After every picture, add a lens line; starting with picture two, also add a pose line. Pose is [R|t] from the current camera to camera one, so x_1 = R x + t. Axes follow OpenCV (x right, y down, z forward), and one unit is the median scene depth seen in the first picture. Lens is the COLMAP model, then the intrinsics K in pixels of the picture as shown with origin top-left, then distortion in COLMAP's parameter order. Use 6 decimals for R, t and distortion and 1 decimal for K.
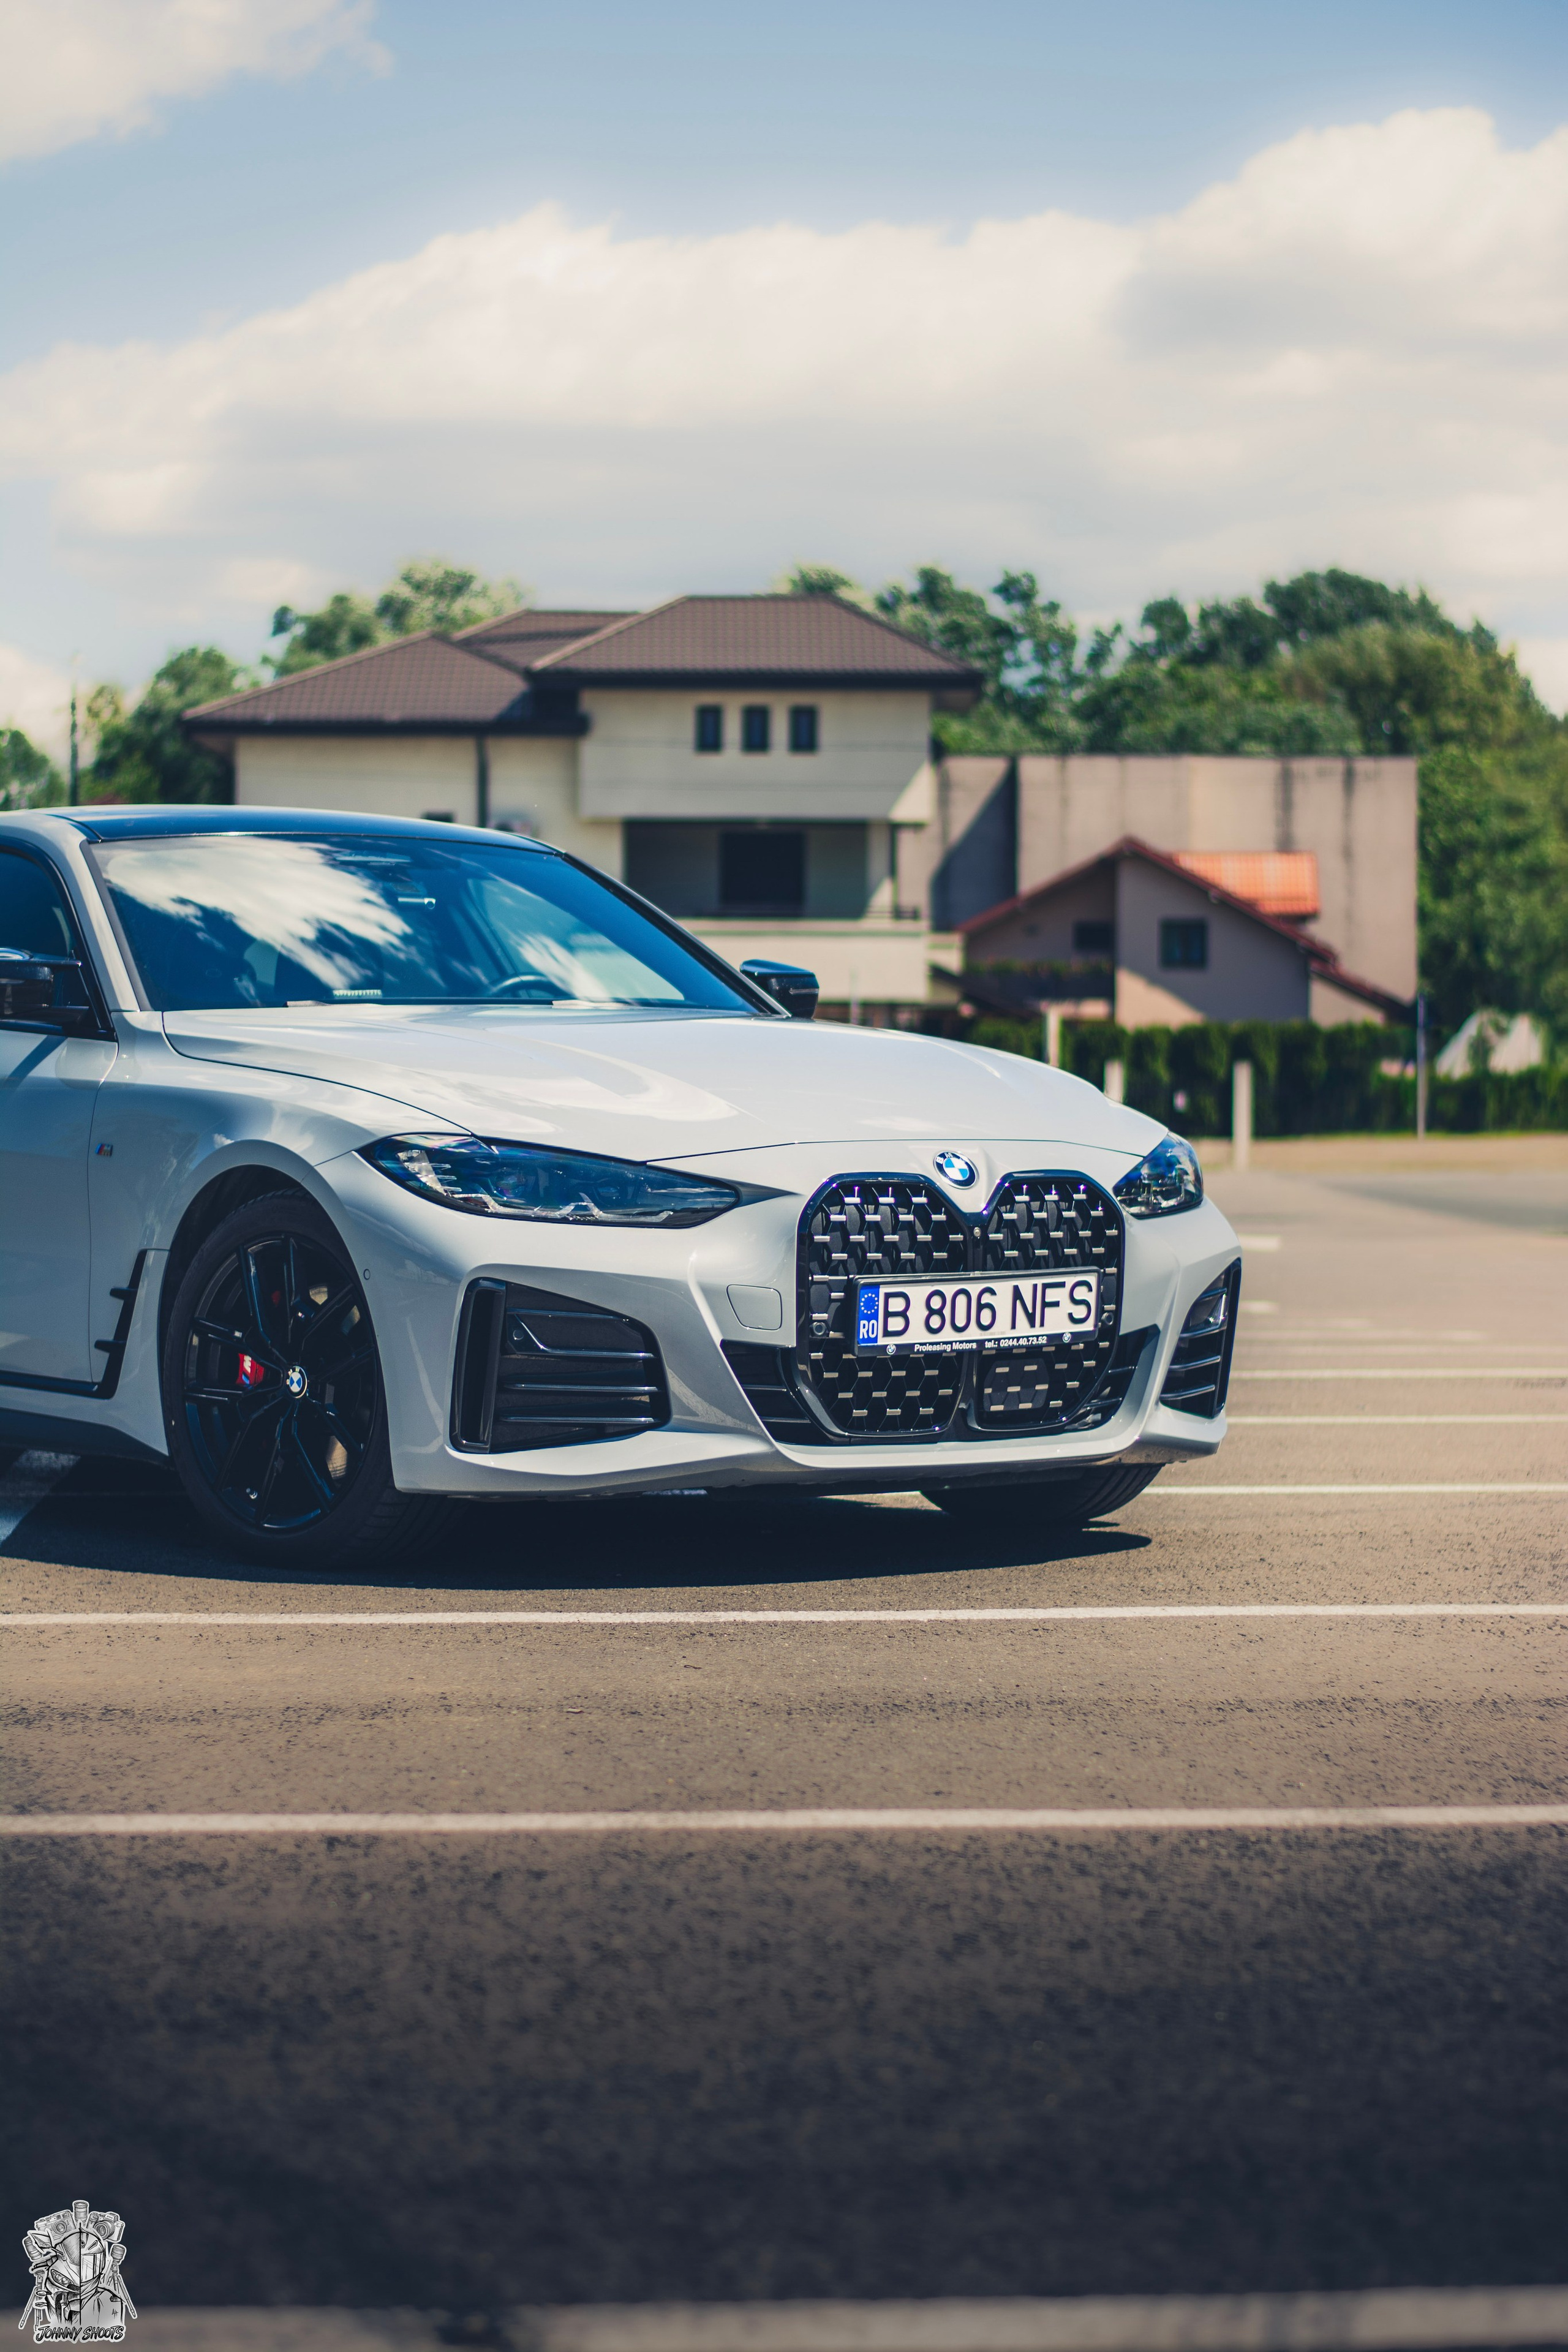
lens RADIAL K [[5216.5, 0, 784.0], [0, 5216.5, 1176.0], [0, 0, 1]] dist [-0.110132, 0.187872]
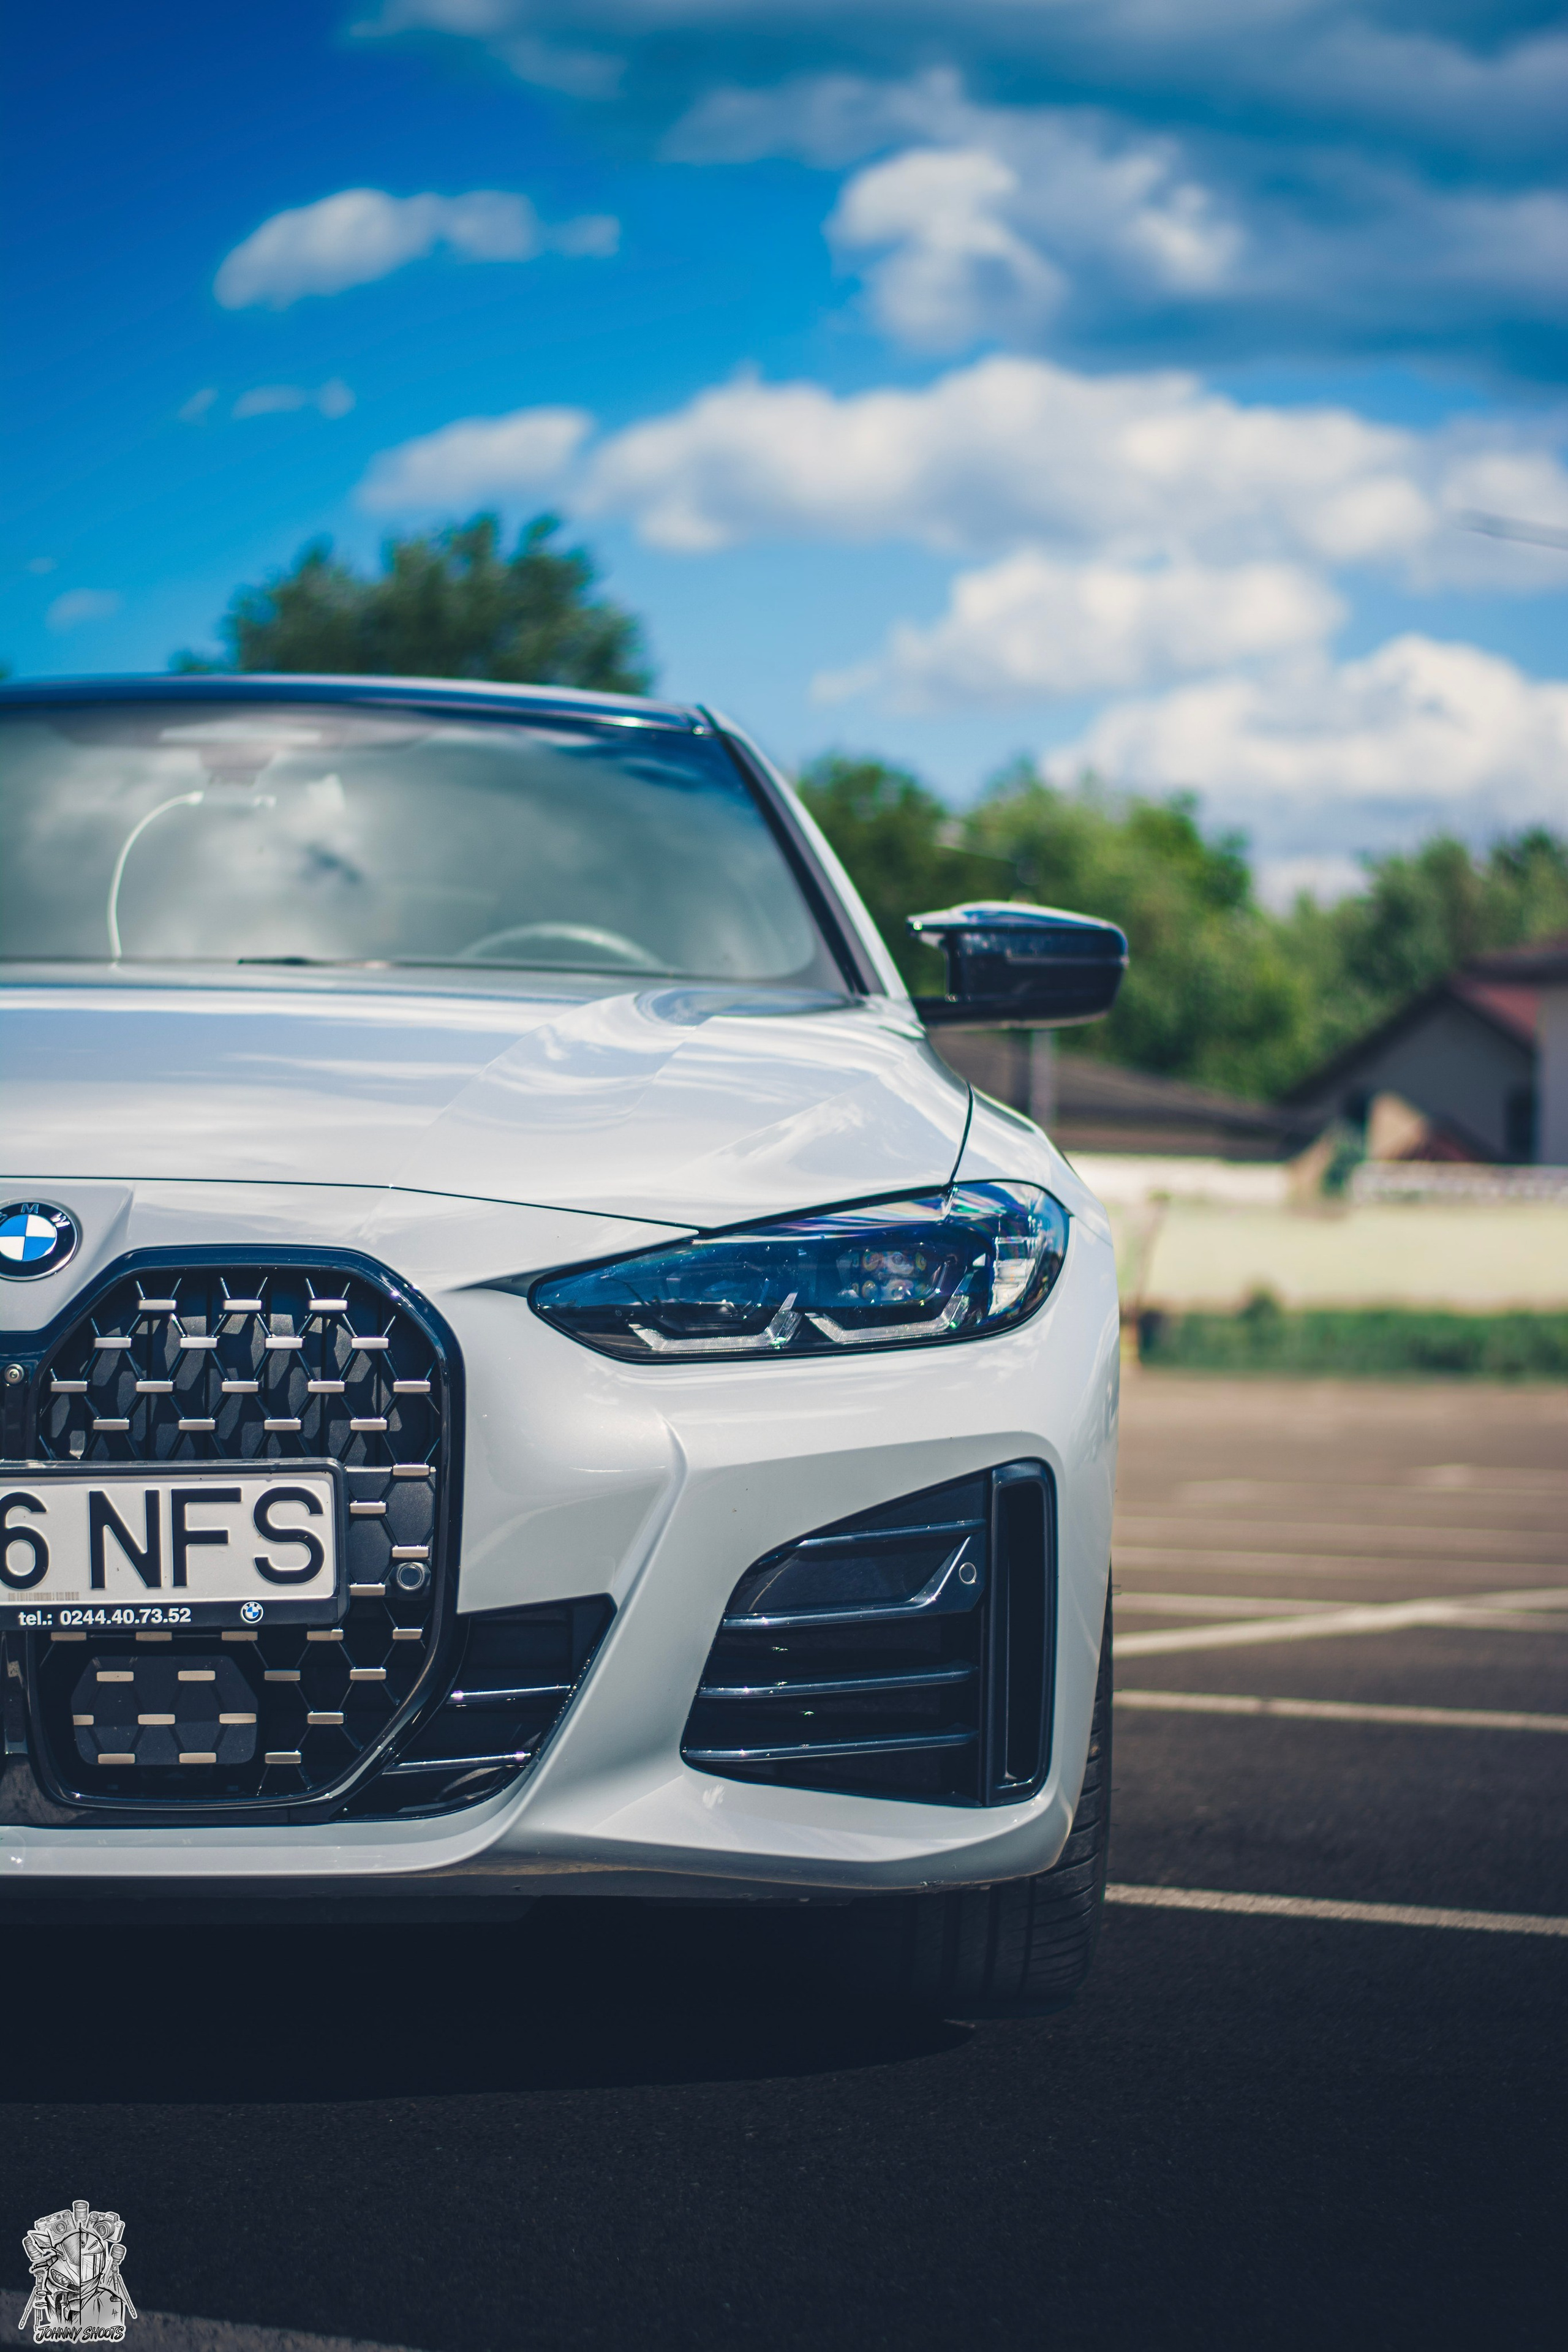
lens RADIAL K [[5289.8, 0, 737.1], [0, 5289.8, 1172.7], [0, 0, 1]] dist [-0.094867, -0.326724]
pose [[0.823863, -0.002025, -0.566785, 0.353675], [-0.020930, 0.999203, -0.033993, 0.007481], [0.566402, 0.039868, 0.823164, 0.649021]]
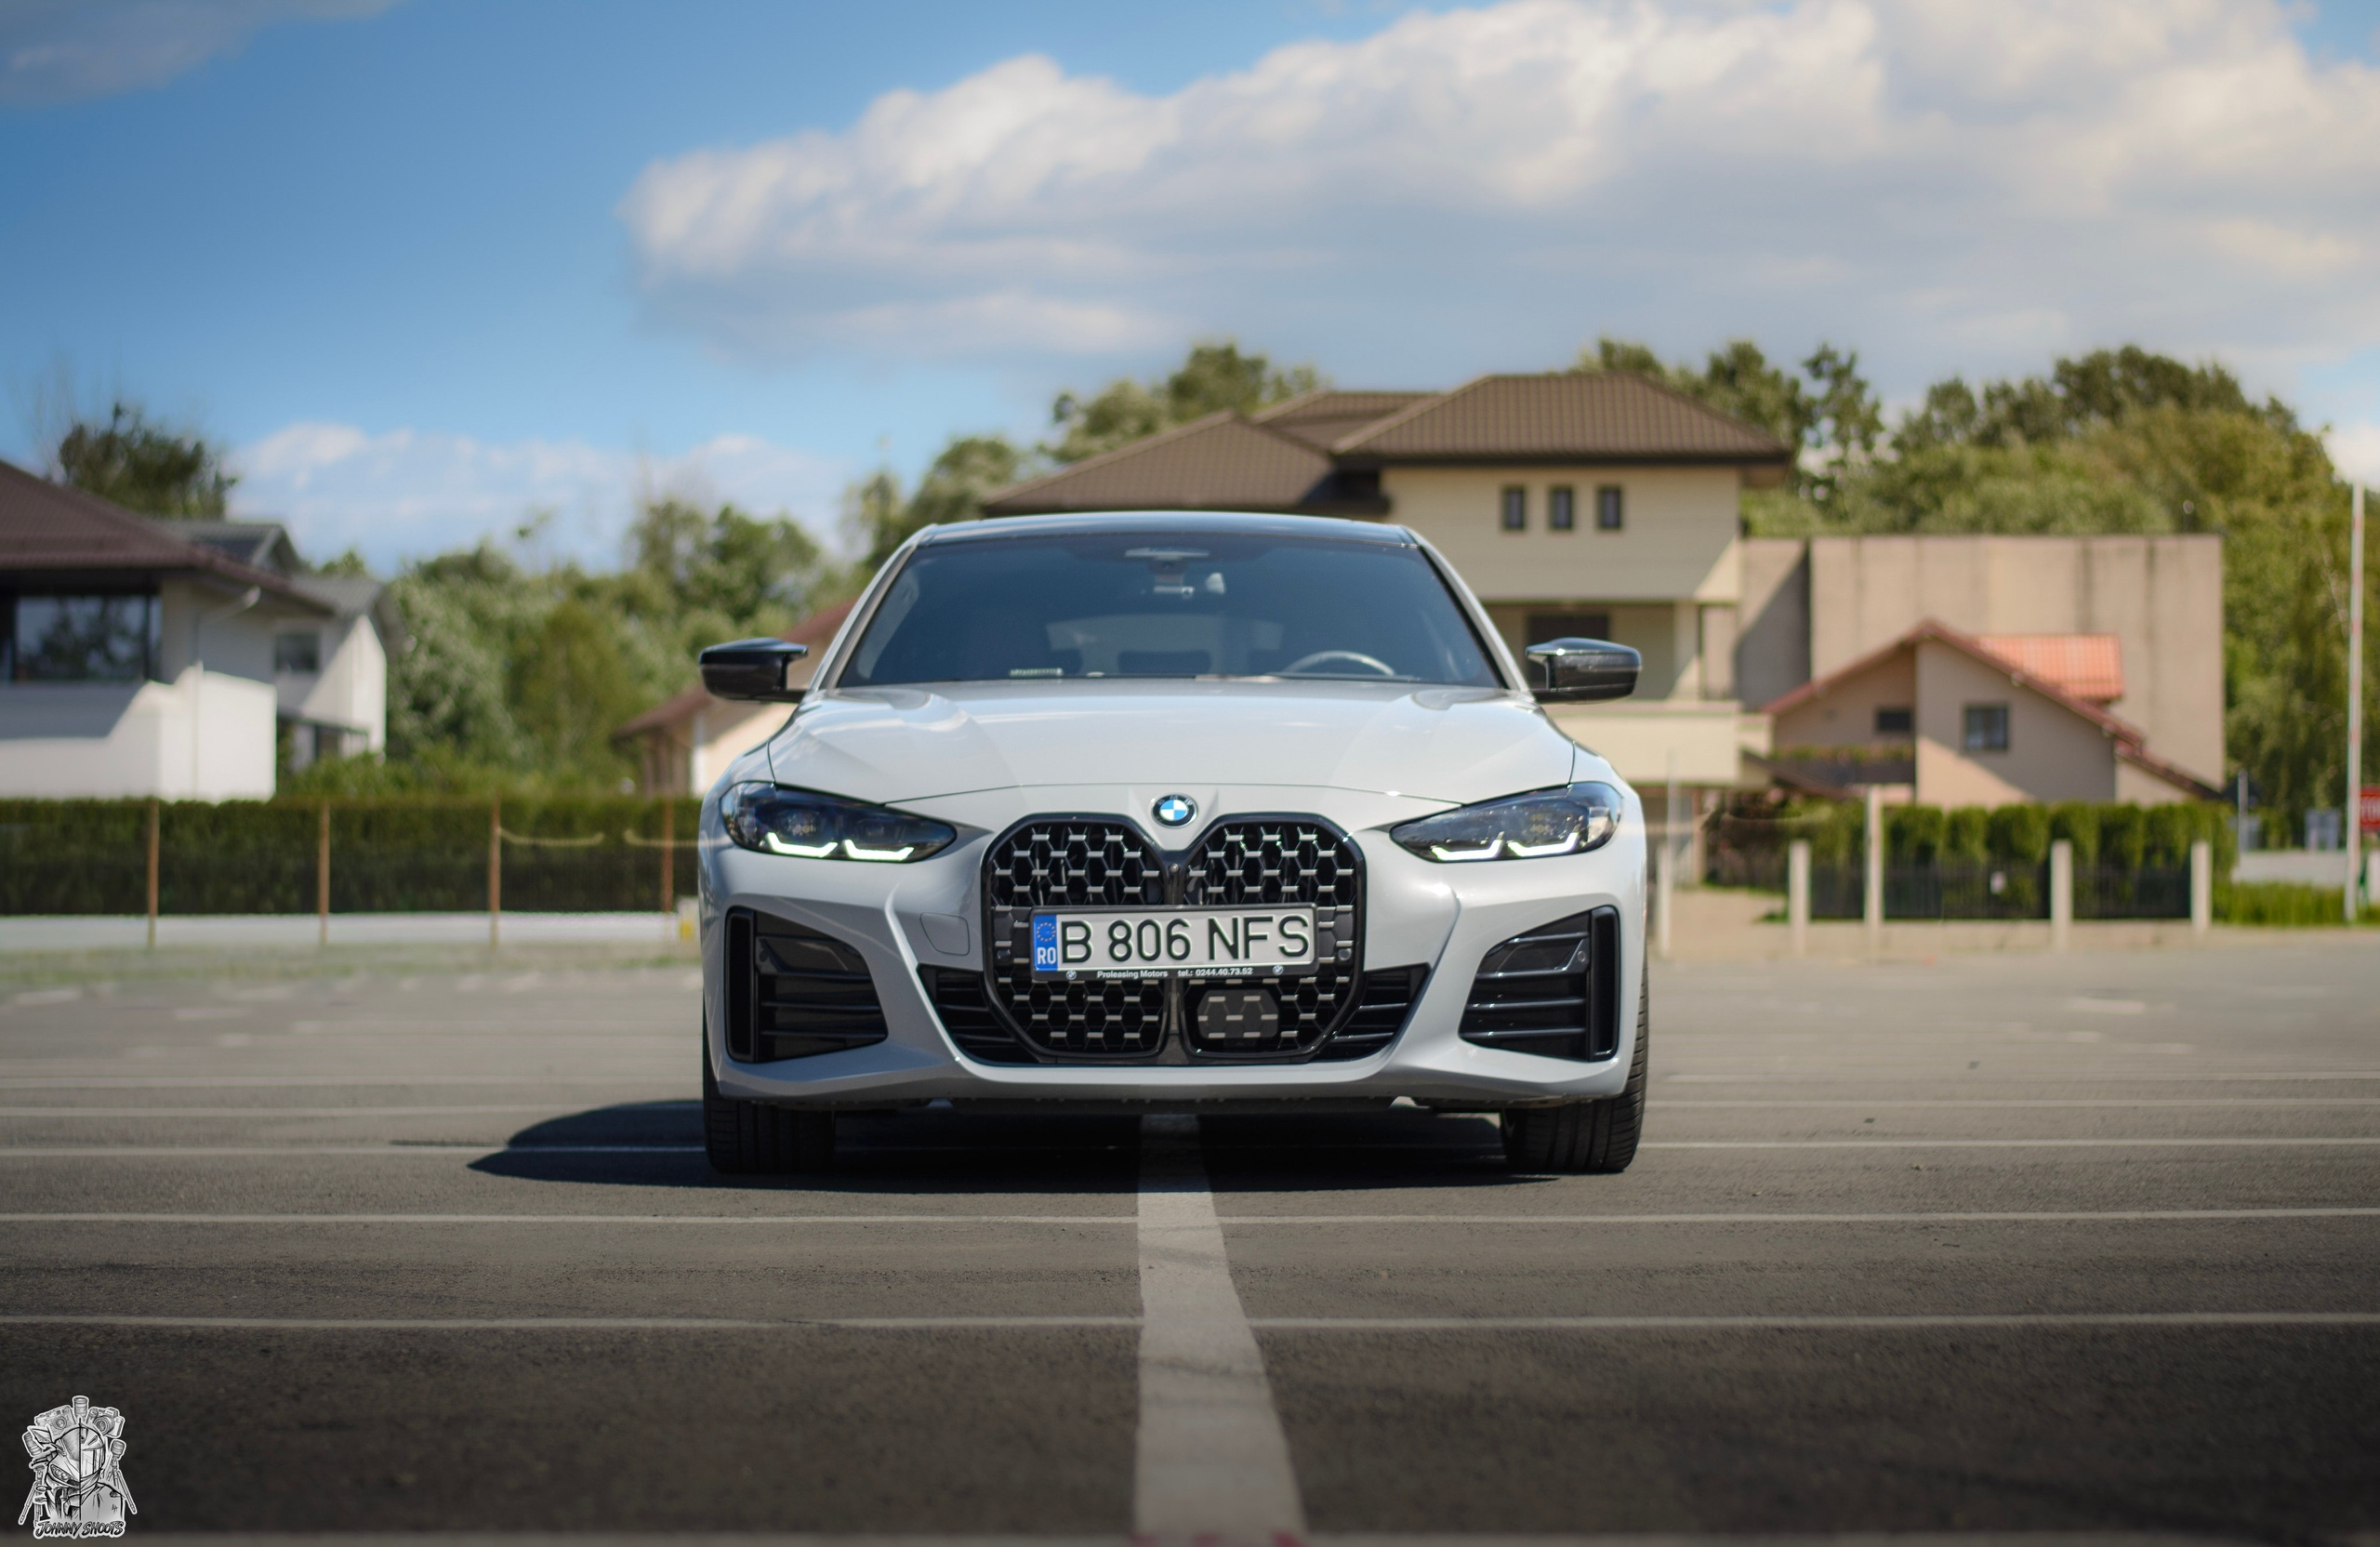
lens RADIAL K [[5336.4, 0, 1190.0], [0, 5336.4, 773.5], [0, 0, 1]] dist [-0.106729, -0.384968]
pose [[0.821813, -0.014410, -0.569576, 0.662231], [-0.009413, 0.999200, -0.038860, 0.033697], [0.569680, 0.037297, 0.821020, 0.101361]]
